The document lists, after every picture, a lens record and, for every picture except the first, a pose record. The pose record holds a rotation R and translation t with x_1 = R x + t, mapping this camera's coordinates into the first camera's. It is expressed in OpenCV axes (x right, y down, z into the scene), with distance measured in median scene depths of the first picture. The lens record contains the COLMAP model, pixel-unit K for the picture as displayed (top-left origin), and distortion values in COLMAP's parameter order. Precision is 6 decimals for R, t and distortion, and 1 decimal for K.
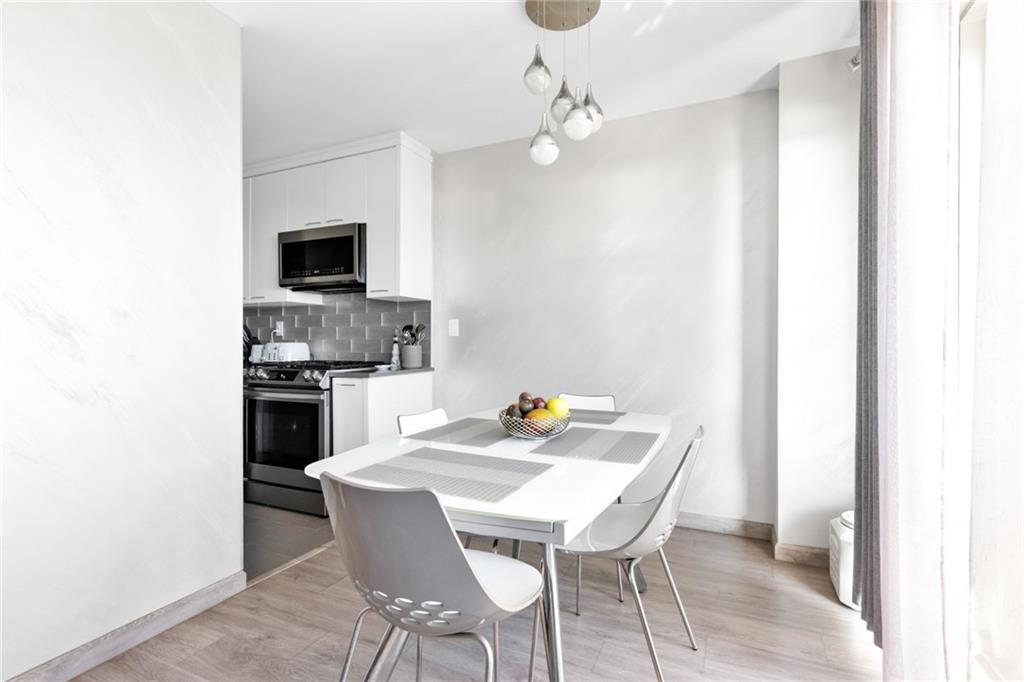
lens RADIAL K [[497.8, 0, 495.4], [0, 497.8, 343.8], [0, 0, 1]] dist [0.004417, -0.001490]
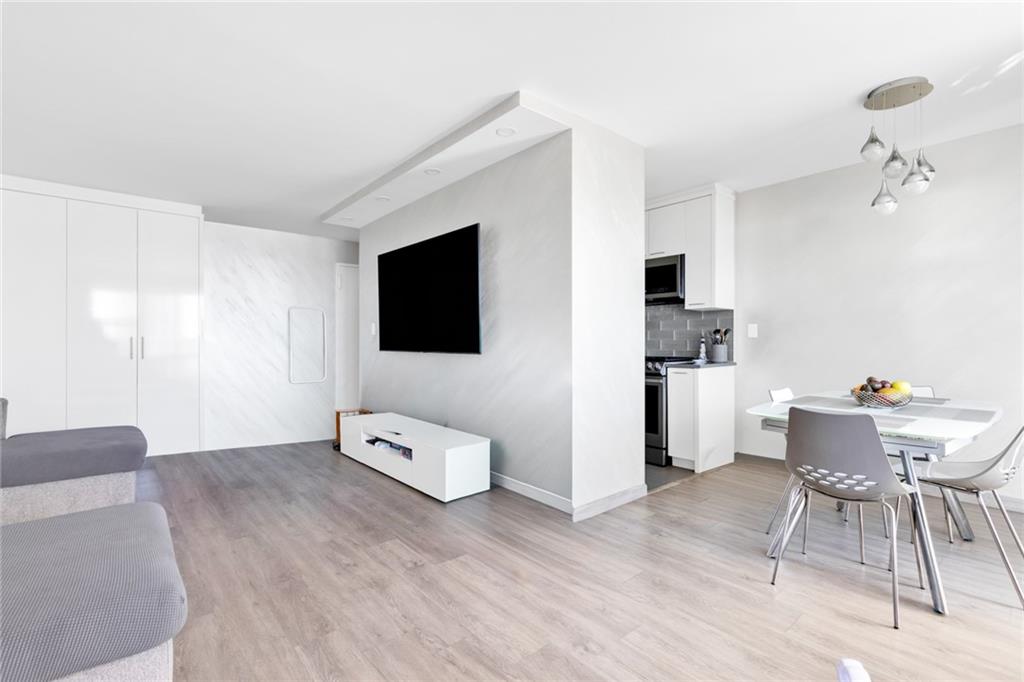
lens RADIAL K [[466.1, 0, 509.3], [0, 466.1, 341.9], [0, 0, 1]] dist [0.001791, -0.000346]
pose [[0.912896, 0.000007, -0.408193, -0.183574], [-0.001985, 0.999988, -0.004421, 0.002333], [0.408188, 0.004846, 0.912885, -0.352478]]
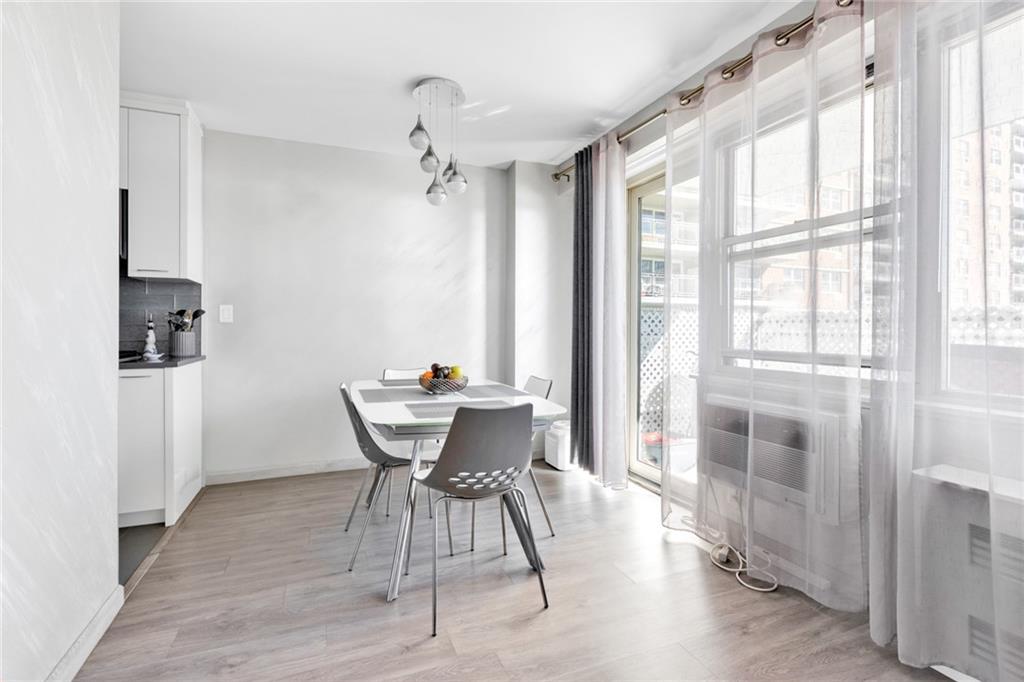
lens RADIAL K [[466.1, 0, 539.3], [0, 466.1, 332.1], [0, 0, 1]] dist [0.001791, -0.000346]
pose [[0.672416, 0.000189, 0.740174, -0.389333], [-0.000437, 1.000000, 0.000142, 0.003713], [-0.740173, -0.000419, 0.672416, -0.069298]]
